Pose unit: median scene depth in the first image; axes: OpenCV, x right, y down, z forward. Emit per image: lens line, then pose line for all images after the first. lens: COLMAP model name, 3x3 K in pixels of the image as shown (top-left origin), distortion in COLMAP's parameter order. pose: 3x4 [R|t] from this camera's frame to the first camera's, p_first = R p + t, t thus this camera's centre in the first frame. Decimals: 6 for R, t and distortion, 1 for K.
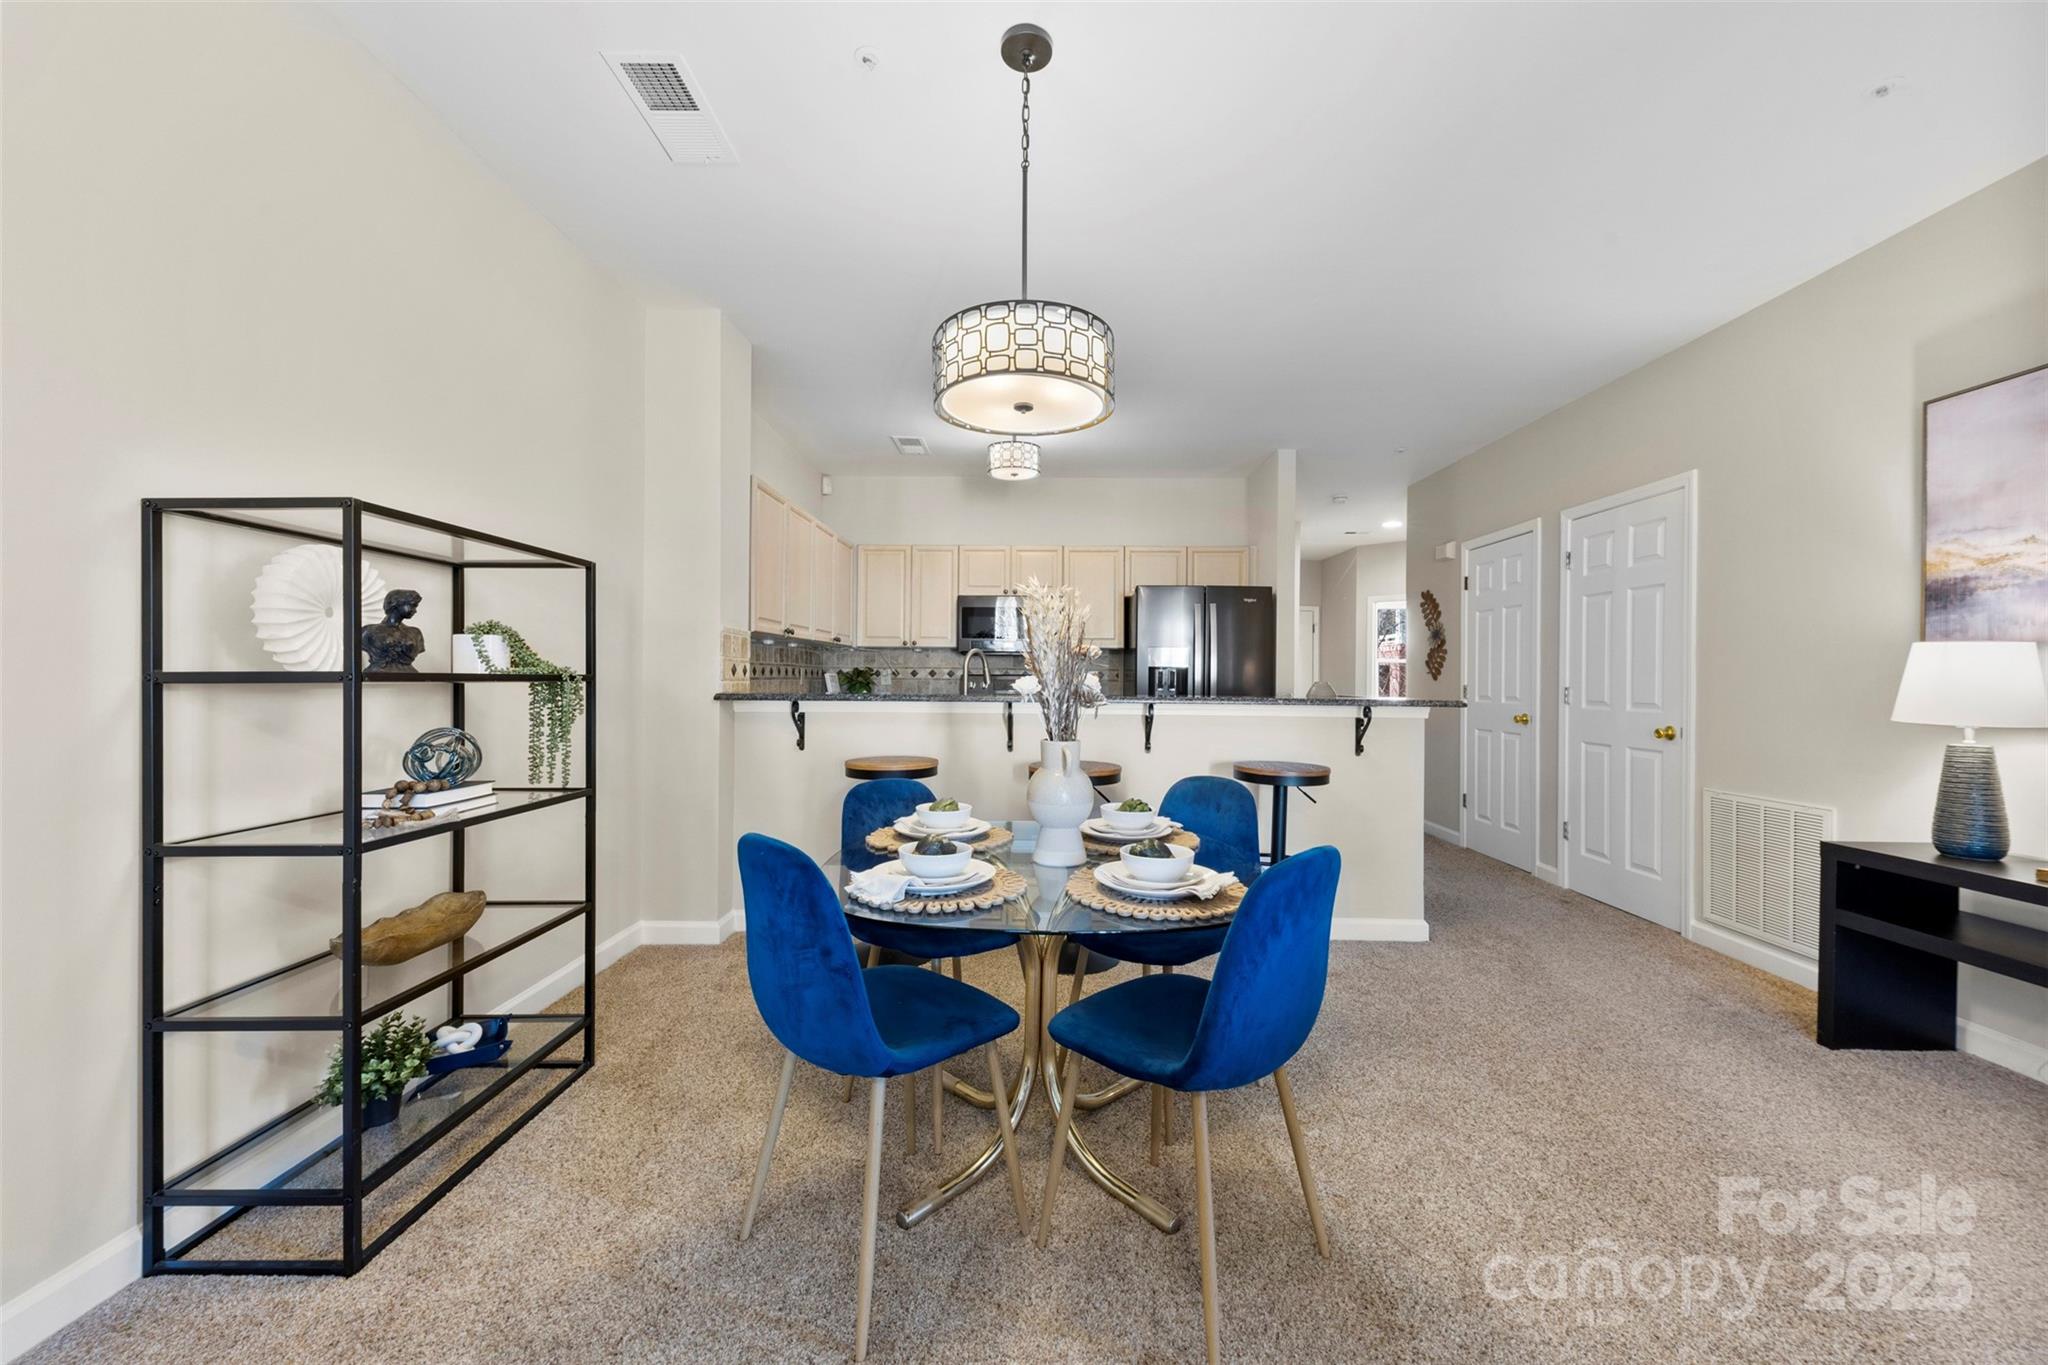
lens RADIAL K [[784.7, 0, 1032.0], [0, 784.7, 686.8], [0, 0, 1]] dist [0.016943, -0.000029]
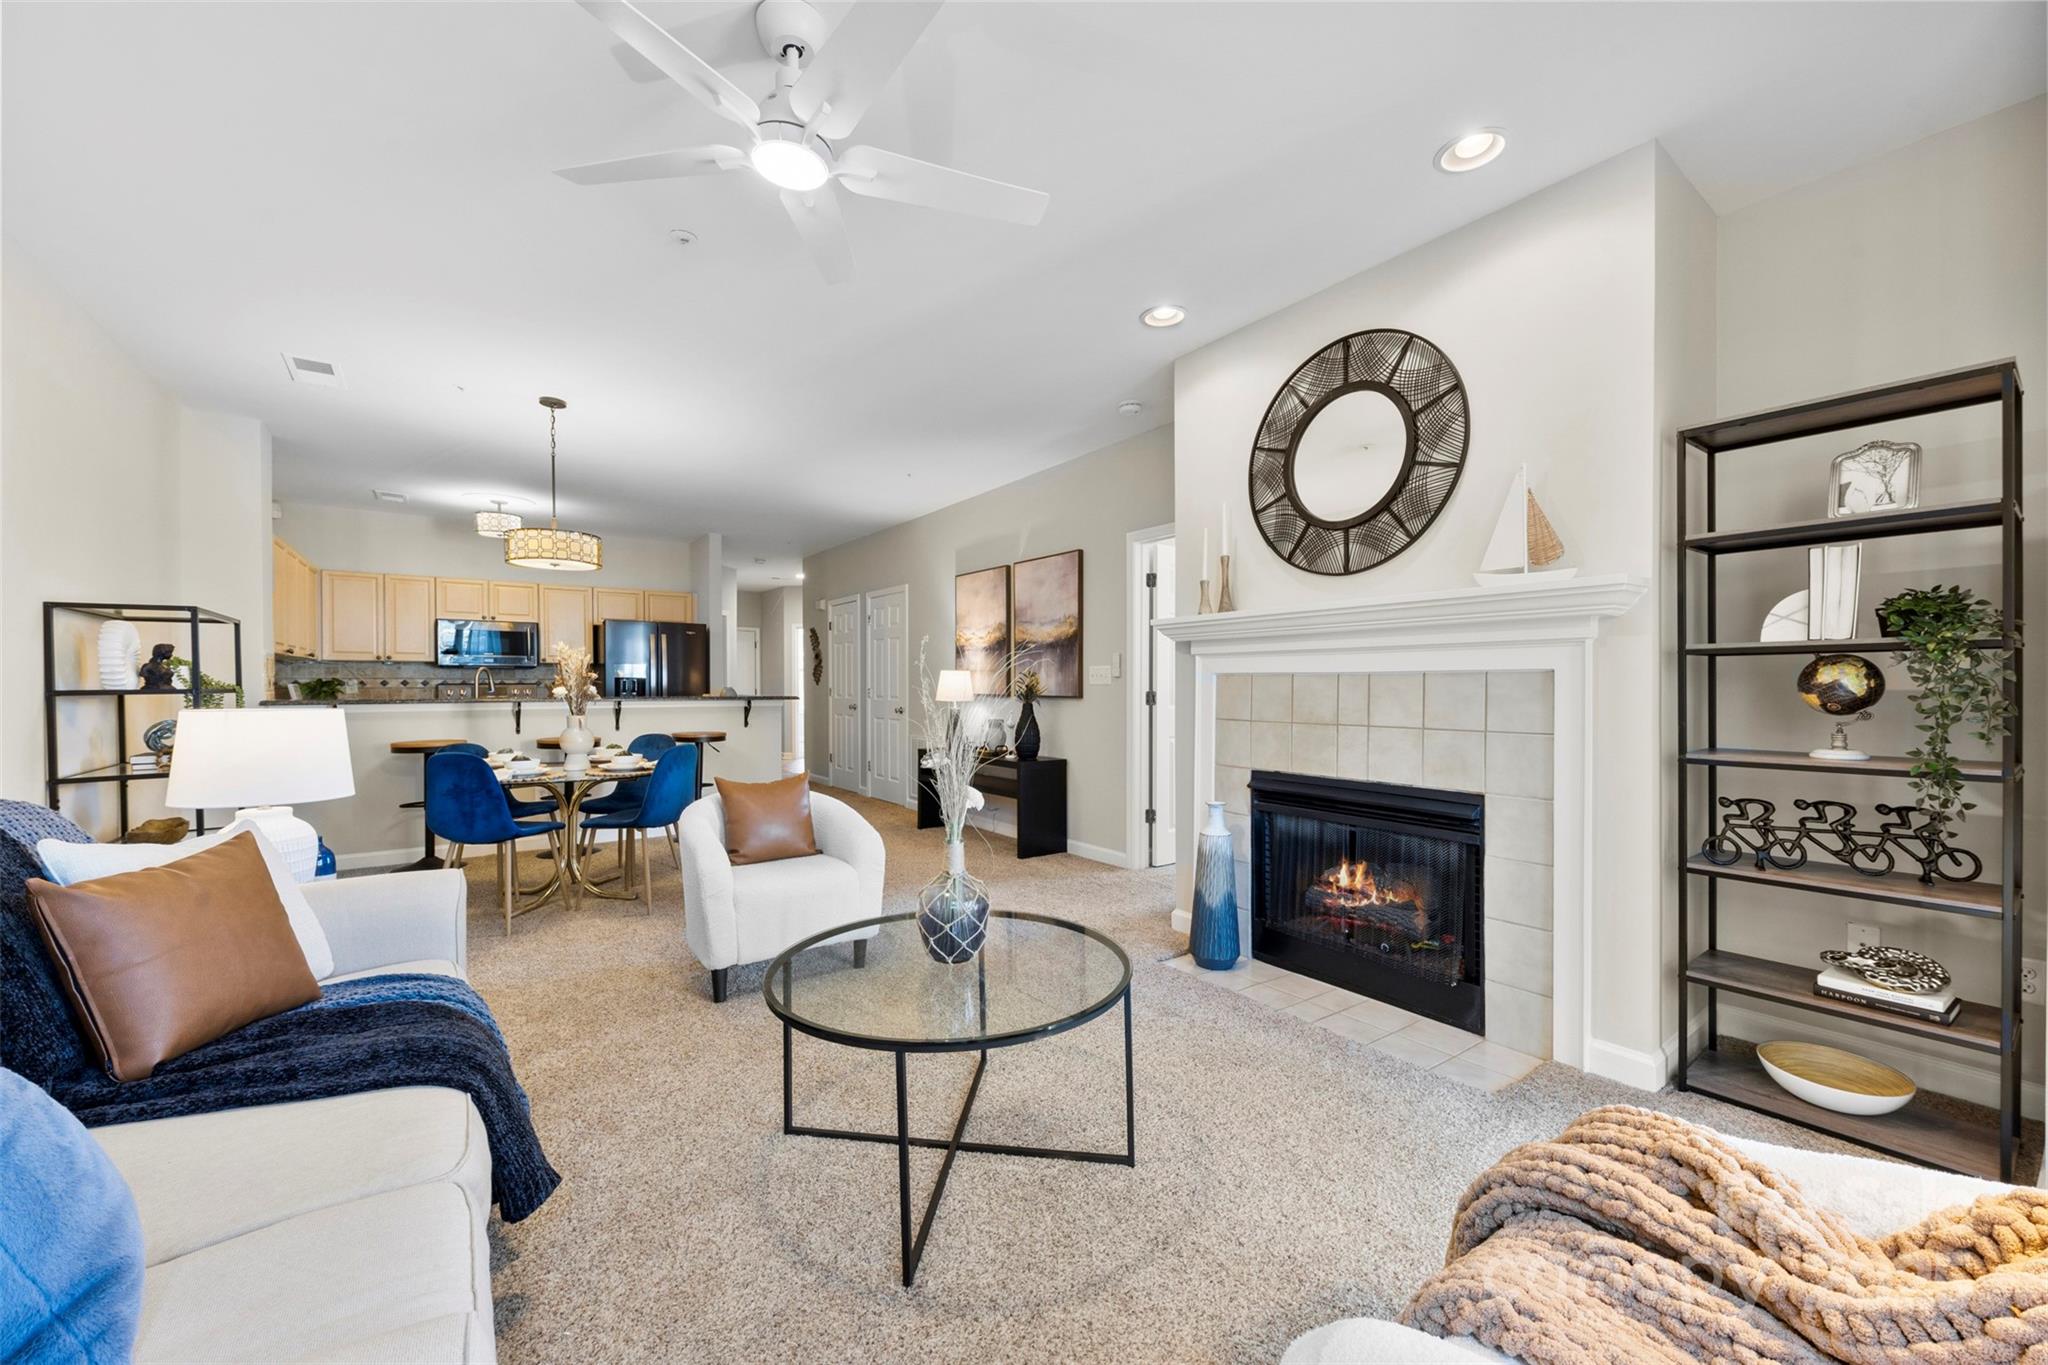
lens RADIAL K [[784.7, 0, 1032.0], [0, 784.7, 686.8], [0, 0, 1]] dist [0.016943, -0.000029]
pose [[0.800092, -0.010935, 0.599778, -0.160148], [0.013555, 0.999908, 0.000149, 0.002014], [-0.599724, 0.008011, 0.800167, -0.918662]]
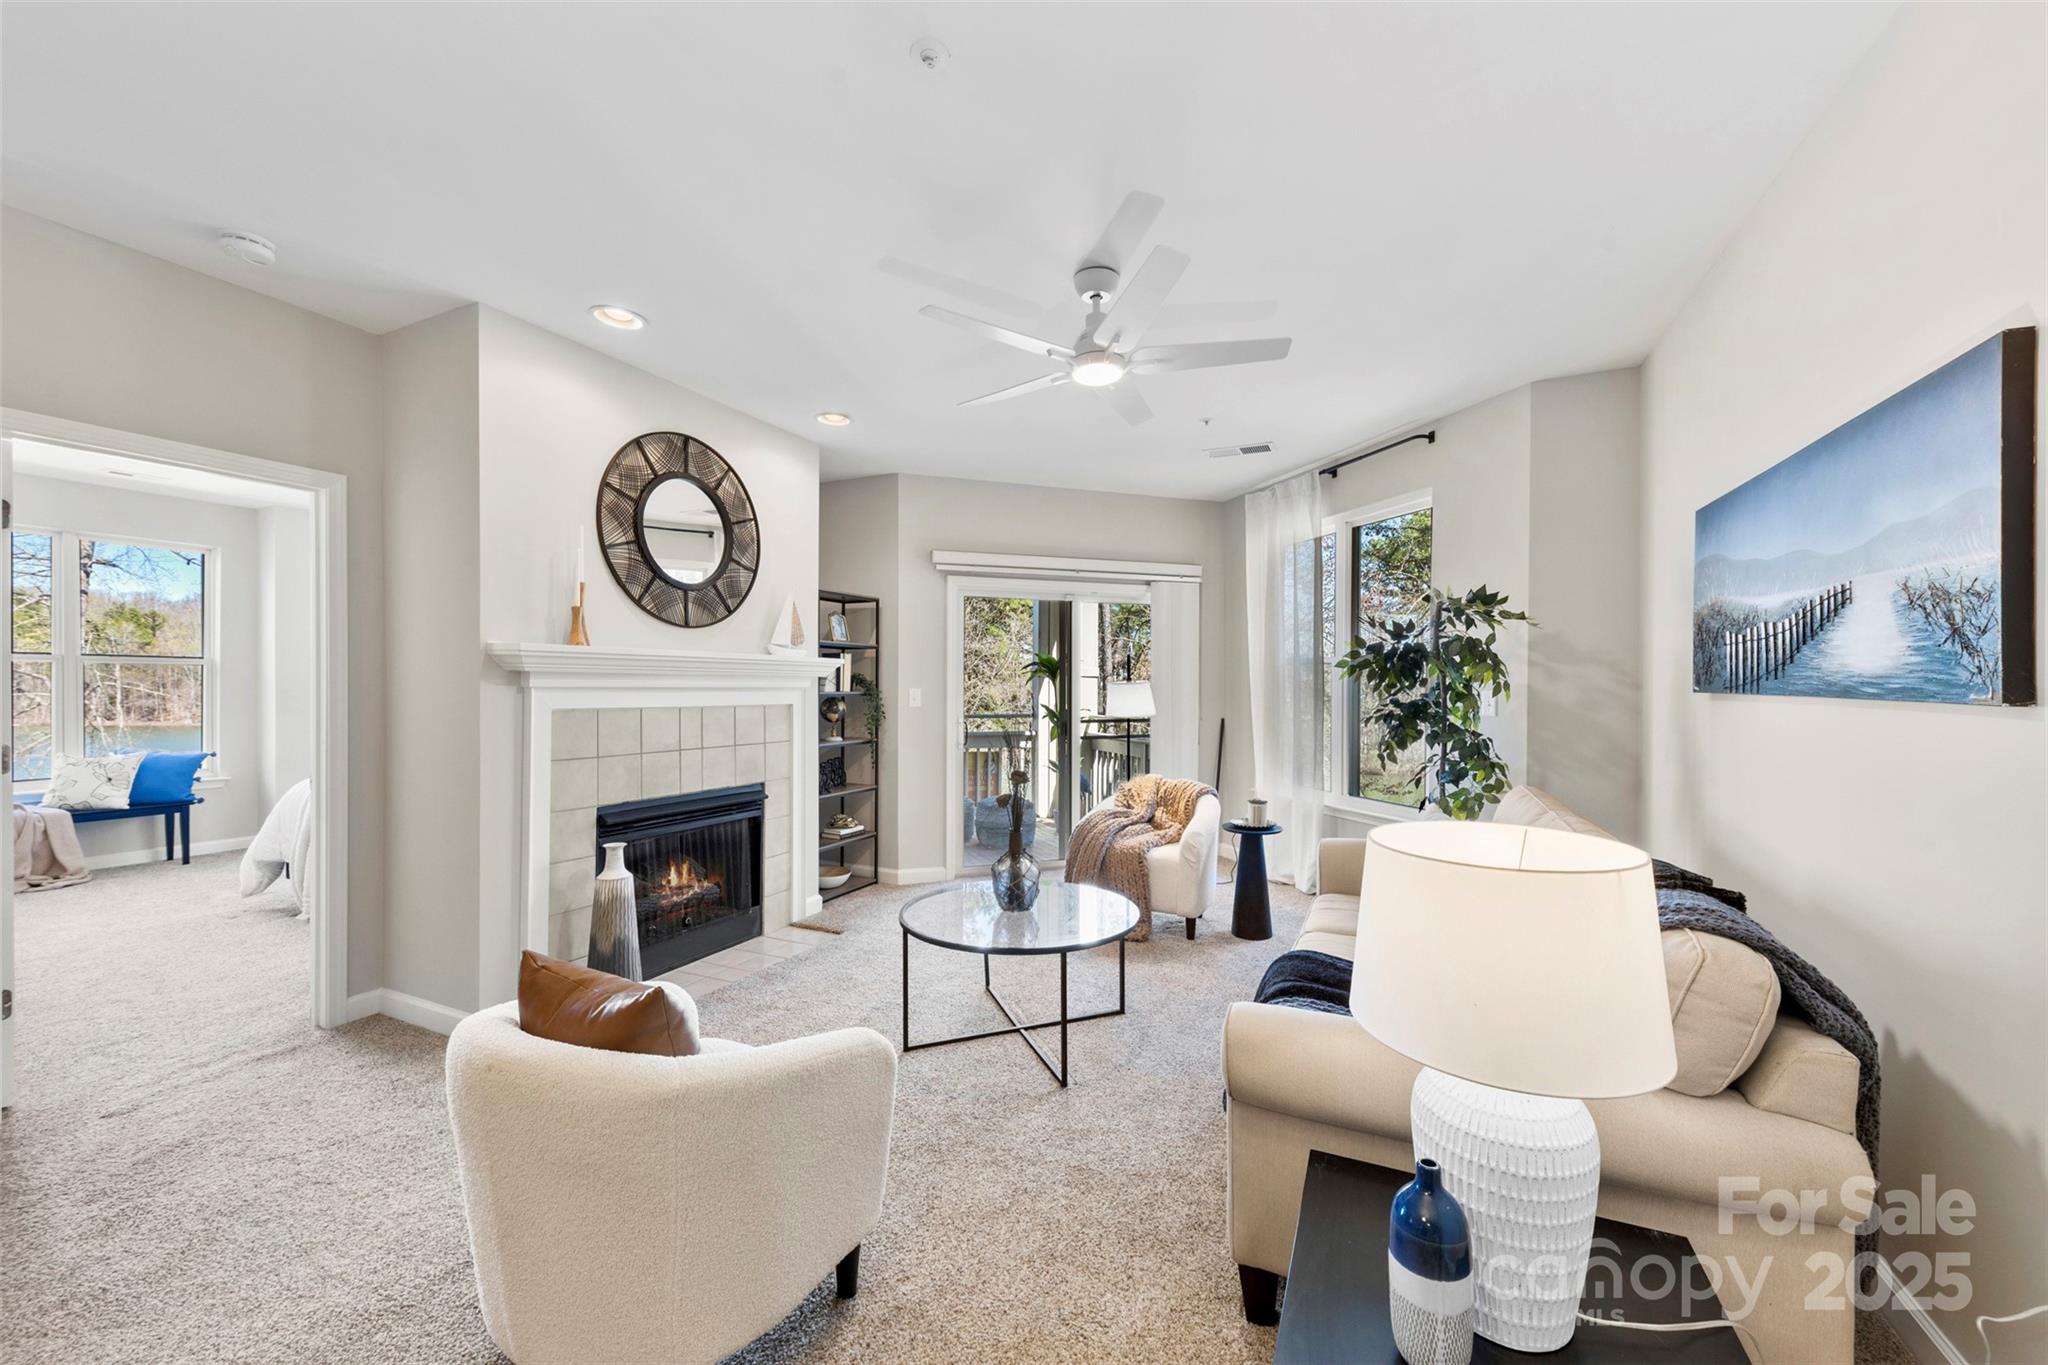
lens RADIAL K [[784.7, 0, 1032.0], [0, 784.7, 686.8], [0, 0, 1]] dist [0.016943, -0.000029]
pose [[-0.903198, -0.010326, 0.429101, -0.250269], [-0.005564, 0.999908, 0.012351, -0.057406], [-0.429189, 0.008768, -0.903172, 0.446978]]
